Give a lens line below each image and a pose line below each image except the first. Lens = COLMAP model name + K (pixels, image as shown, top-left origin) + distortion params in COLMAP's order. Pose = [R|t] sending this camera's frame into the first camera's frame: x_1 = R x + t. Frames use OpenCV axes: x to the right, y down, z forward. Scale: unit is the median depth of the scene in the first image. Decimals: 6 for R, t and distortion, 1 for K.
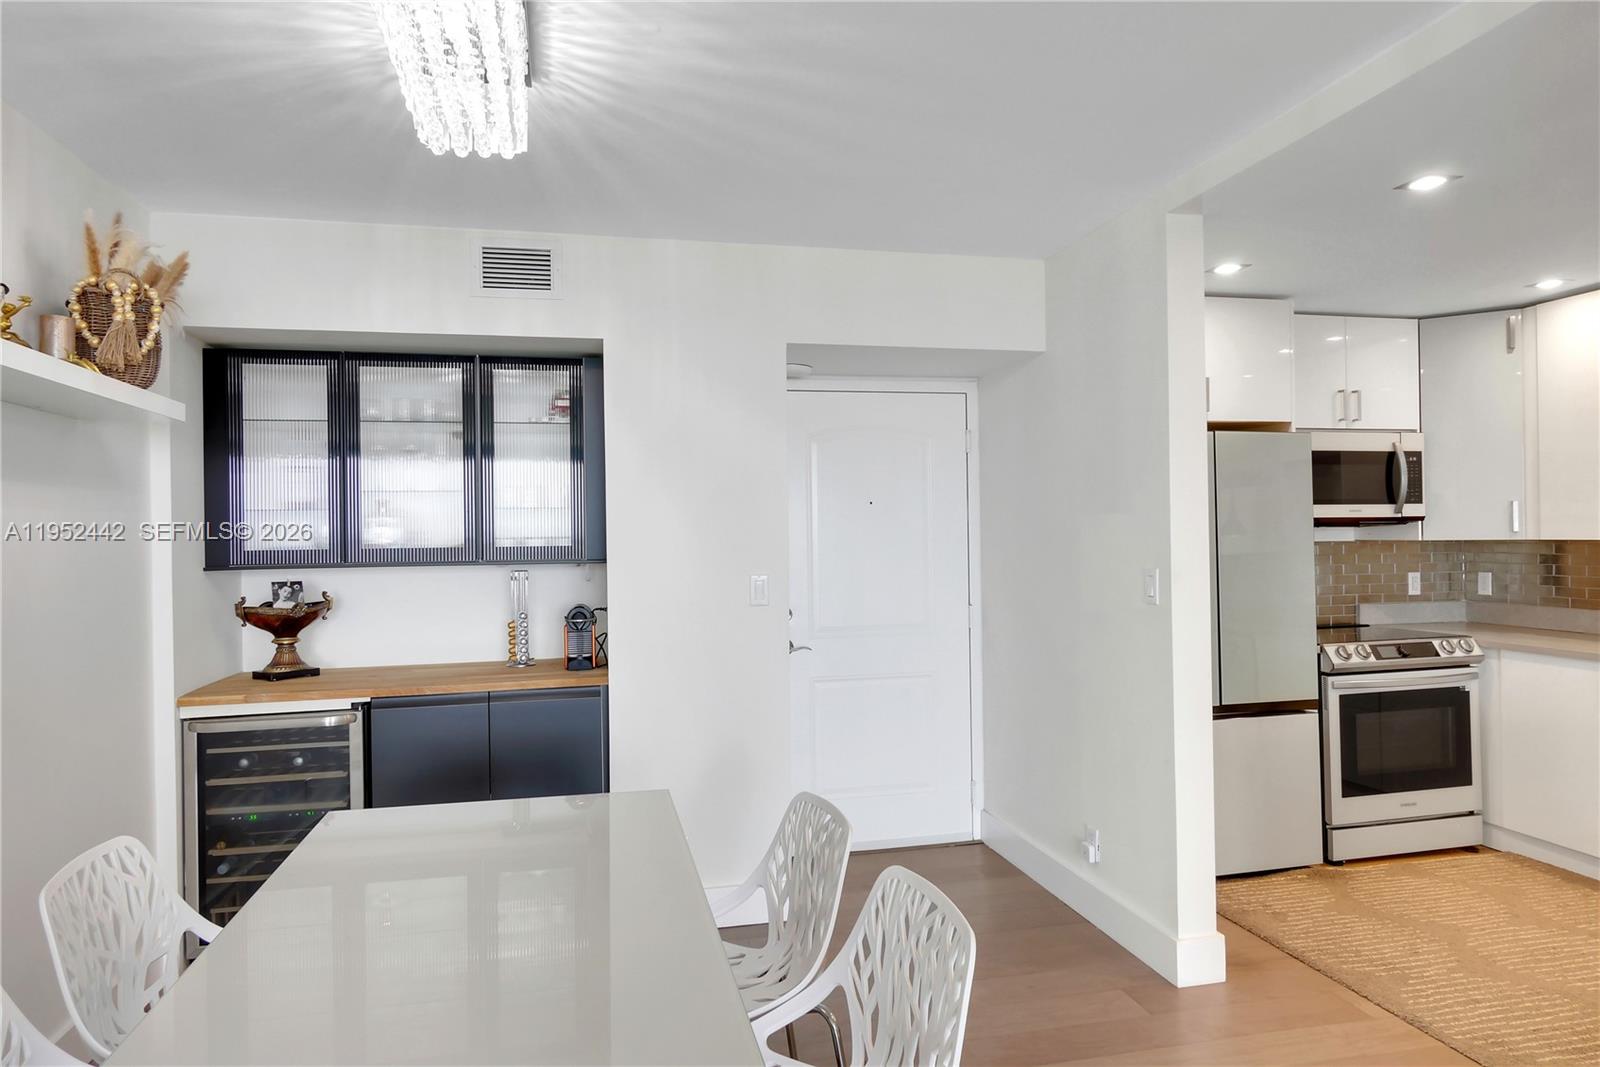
lens RADIAL K [[971.4, 0, 796.0], [0, 971.4, 532.3], [0, 0, 1]] dist [-0.004292, -0.002401]
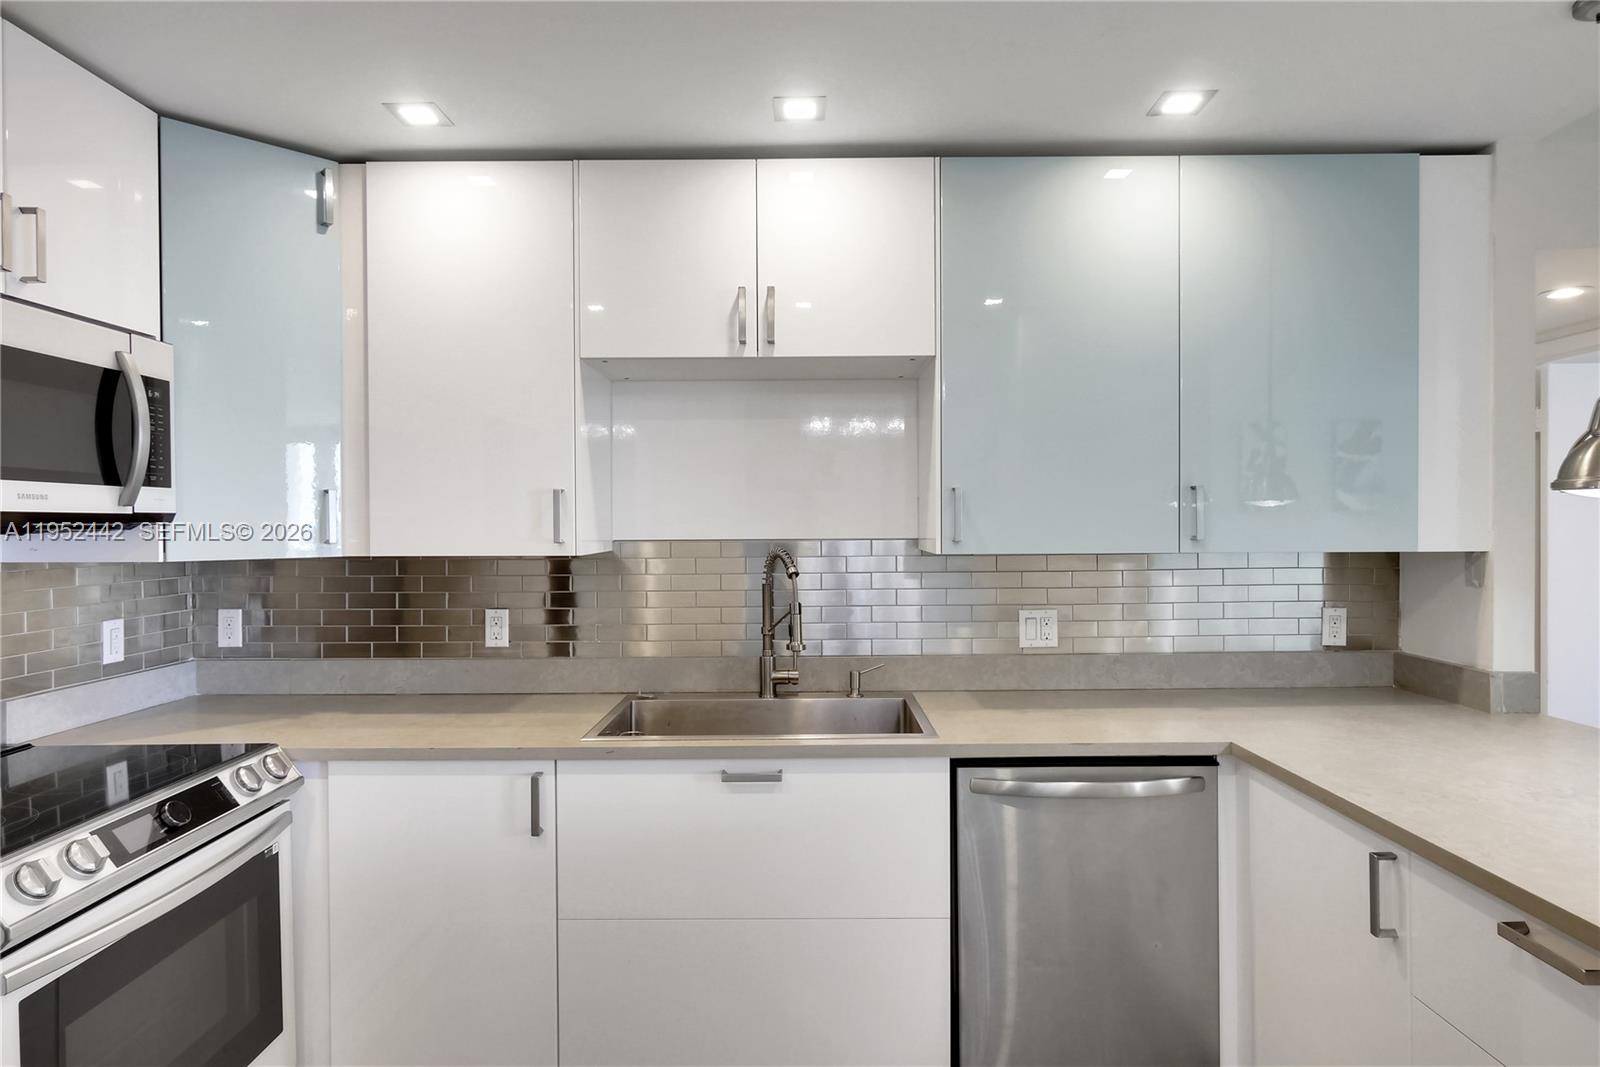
lens RADIAL K [[894.9, 0, 798.2], [0, 894.9, 533.5], [0, 0, 1]] dist [-0.000495, -0.000288]
pose [[0.224429, 0.001000, 0.974490, 0.278017], [0.000384, 0.999999, -0.001115, -0.005878], [-0.974490, 0.000625, 0.224429, 0.593706]]
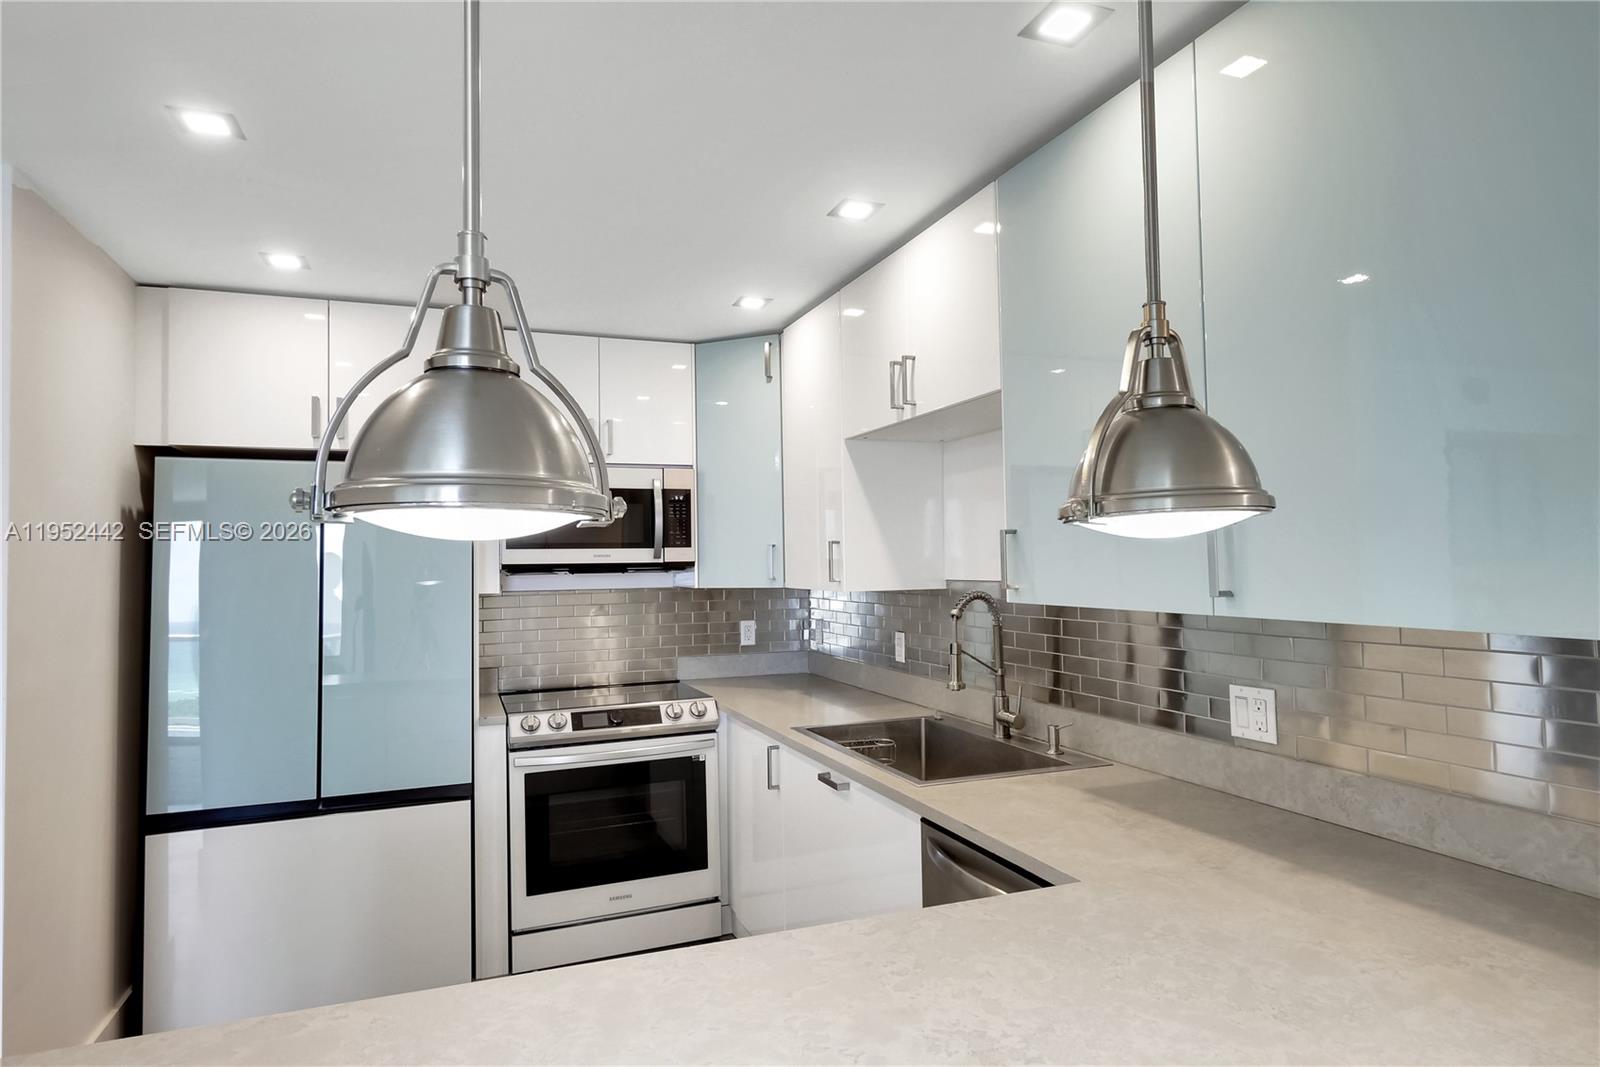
lens RADIAL K [[894.9, 0, 799.1], [0, 894.9, 532.9], [0, 0, 1]] dist [-0.000495, -0.000288]
pose [[0.988068, 0.003891, 0.153970, 0.624366], [0.001179, 0.999461, -0.032821, -0.015964], [-0.154015, 0.032611, 0.987530, 0.167031]]
